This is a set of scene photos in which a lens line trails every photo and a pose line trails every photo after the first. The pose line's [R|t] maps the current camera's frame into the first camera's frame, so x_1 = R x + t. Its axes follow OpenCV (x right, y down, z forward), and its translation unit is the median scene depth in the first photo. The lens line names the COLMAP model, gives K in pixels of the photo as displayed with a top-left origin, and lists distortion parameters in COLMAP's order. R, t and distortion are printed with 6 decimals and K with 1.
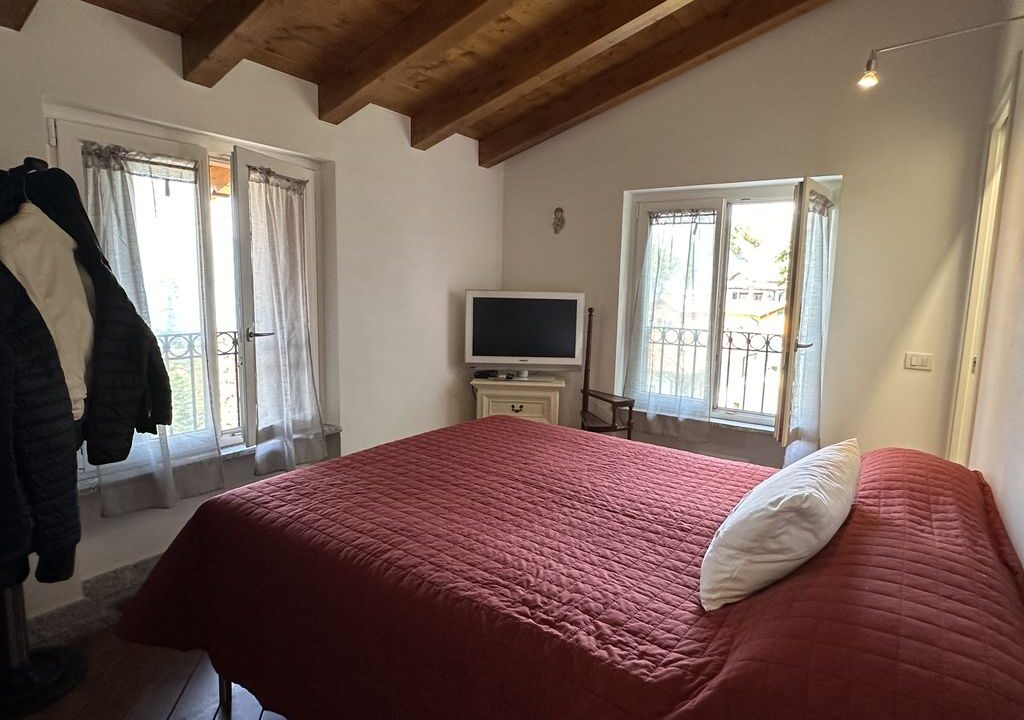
lens RADIAL K [[560.3, 0, 513.2], [0, 560.3, 360.9], [0, 0, 1]] dist [0.001074, 0.000099]
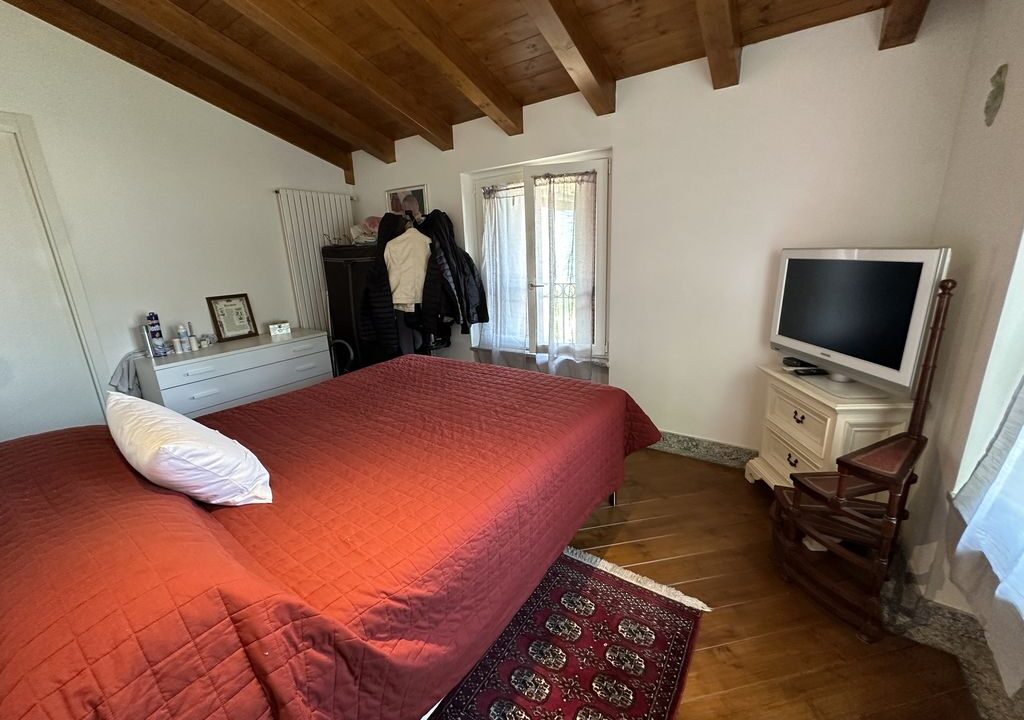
lens RADIAL K [[406.4, 0, 507.2], [0, 406.4, 354.4], [0, 0, 1]] dist [-0.006015, 0.001266]
pose [[0.016648, 0.225268, -0.974155, 0.615869], [-0.094896, 0.970248, 0.222743, -0.092467], [0.995348, 0.088735, 0.037530, 0.769964]]
